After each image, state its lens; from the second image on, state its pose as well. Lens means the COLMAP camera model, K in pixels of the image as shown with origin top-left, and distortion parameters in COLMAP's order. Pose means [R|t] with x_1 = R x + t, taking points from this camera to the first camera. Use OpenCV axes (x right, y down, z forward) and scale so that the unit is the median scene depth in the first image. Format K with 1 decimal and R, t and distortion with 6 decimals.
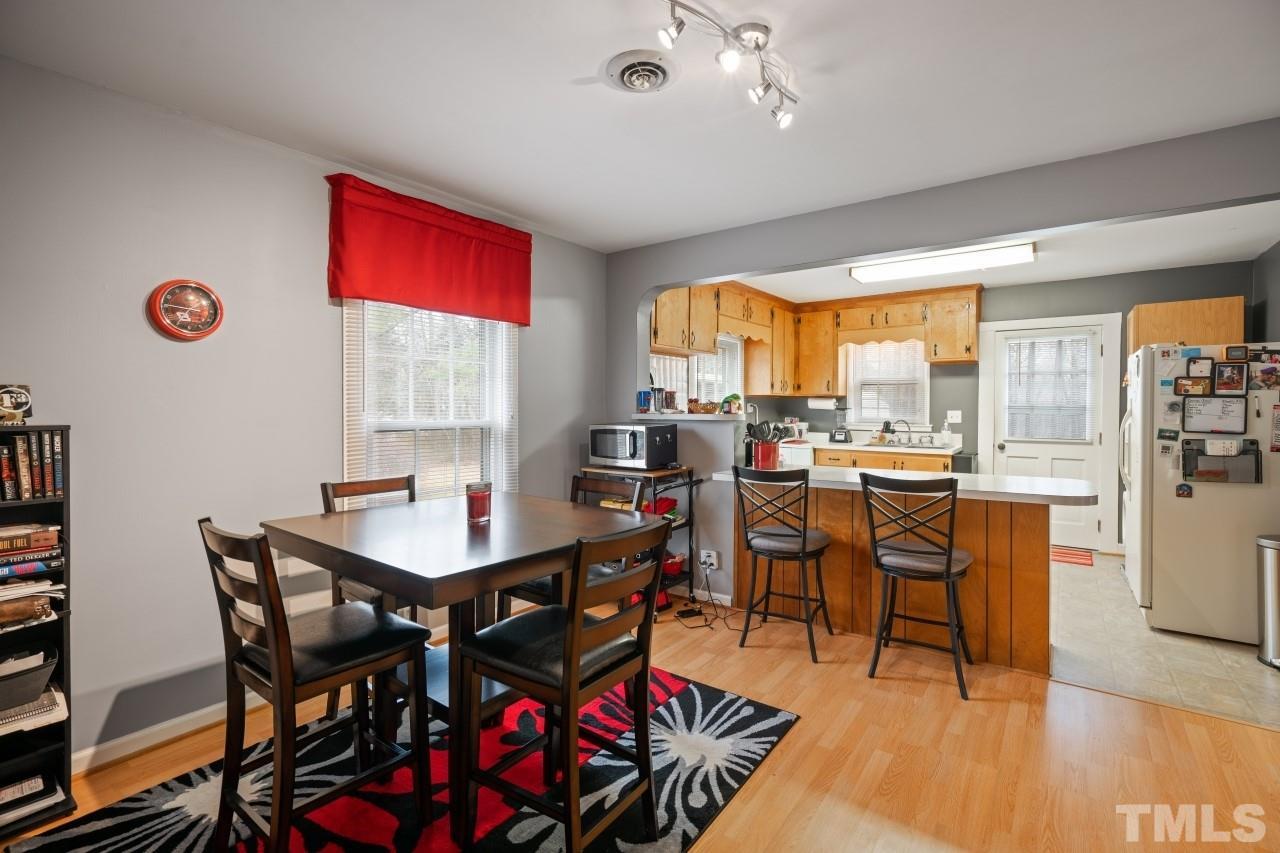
lens RADIAL K [[581.2, 0, 643.9], [0, 581.2, 415.4], [0, 0, 1]] dist [-0.005783, -0.000217]
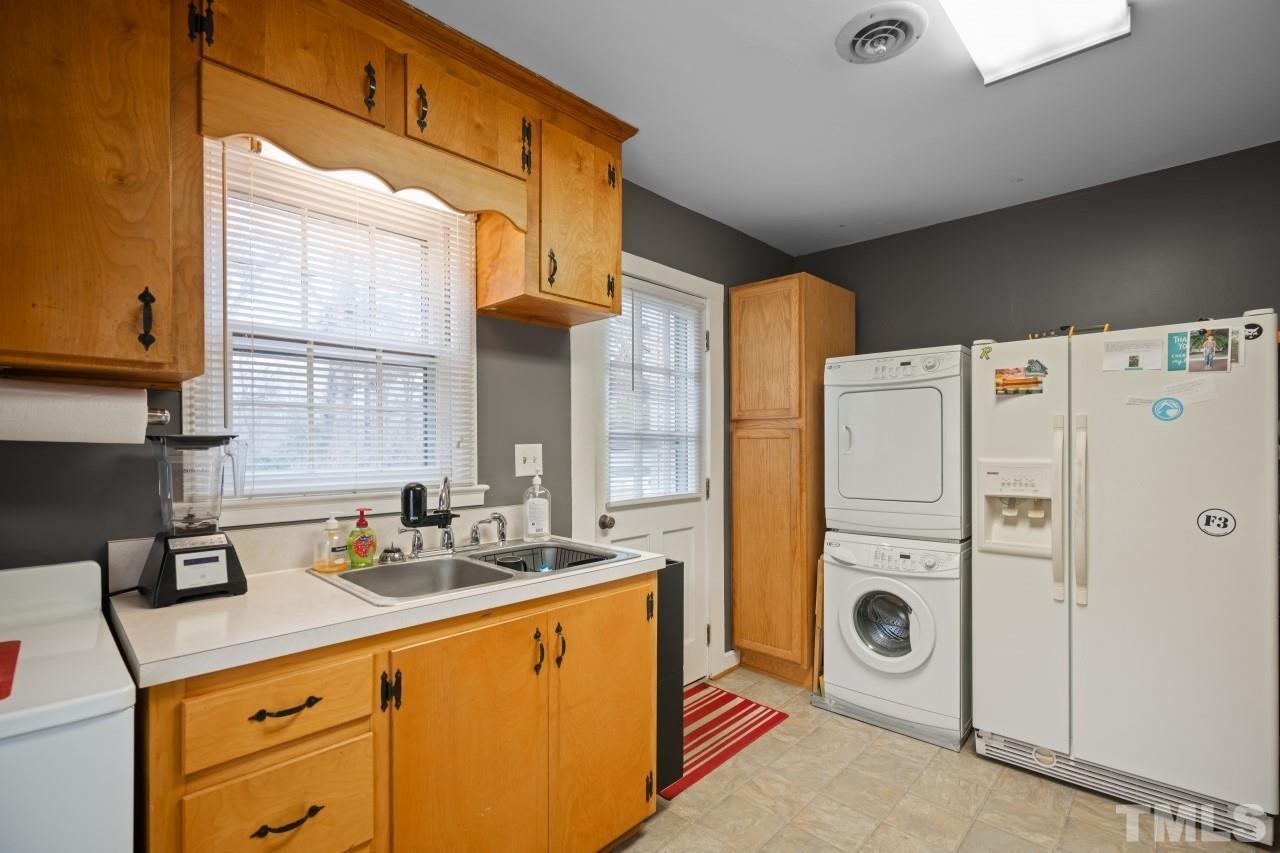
lens RADIAL K [[581.2, 0, 635.1], [0, 581.2, 448.2], [0, 0, 1]] dist [-0.005783, -0.000217]
pose [[0.128776, -0.010368, 0.991619, 0.157660], [0.018276, 0.999800, 0.008080, -0.007203], [-0.991505, 0.017082, 0.128940, 0.861790]]
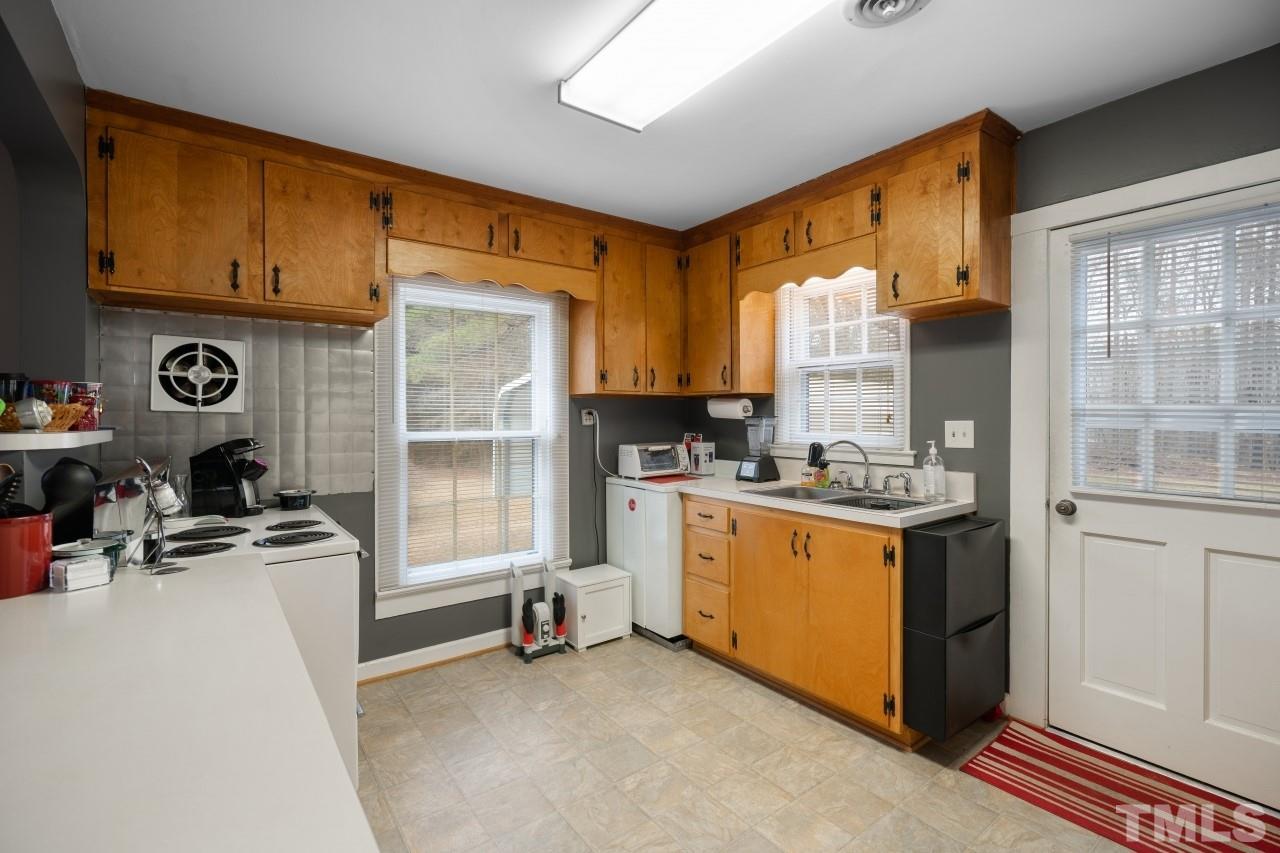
lens RADIAL K [[581.2, 0, 641.2], [0, 581.2, 419.7], [0, 0, 1]] dist [-0.005783, -0.000217]
pose [[0.955602, -0.003708, -0.294637, 0.423177], [0.000335, 0.999934, -0.011498, -0.003970], [0.294660, 0.010889, 0.955540, 0.488270]]
